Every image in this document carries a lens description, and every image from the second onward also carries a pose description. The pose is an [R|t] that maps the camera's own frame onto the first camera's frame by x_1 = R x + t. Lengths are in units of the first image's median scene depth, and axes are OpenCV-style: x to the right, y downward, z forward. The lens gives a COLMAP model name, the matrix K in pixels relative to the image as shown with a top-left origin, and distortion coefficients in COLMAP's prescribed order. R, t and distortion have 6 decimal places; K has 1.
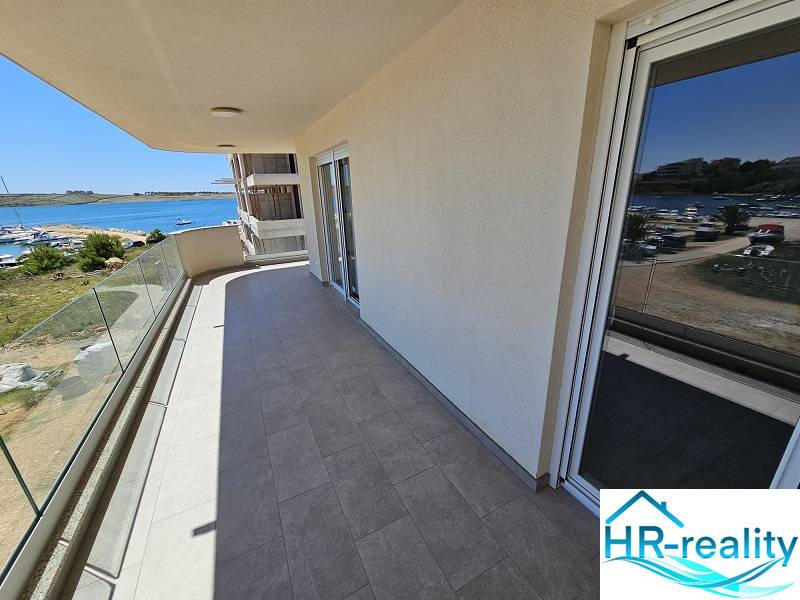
lens RADIAL K [[328.6, 0, 400.0], [0, 328.6, 300.0], [0, 0, 1]] dist [-0.002673, -0.000174]
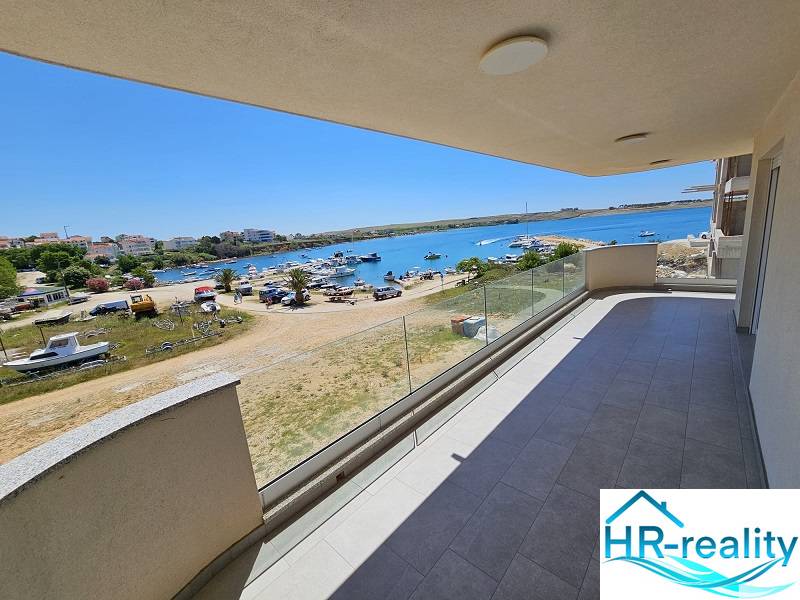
lens RADIAL K [[328.6, 0, 400.0], [0, 328.6, 300.0], [0, 0, 1]] dist [-0.002673, -0.000174]
pose [[0.336038, 0.192791, -0.921906, 0.135382], [-0.219839, 0.967844, 0.122266, -0.027805], [0.915833, 0.161585, 0.367615, 0.026342]]
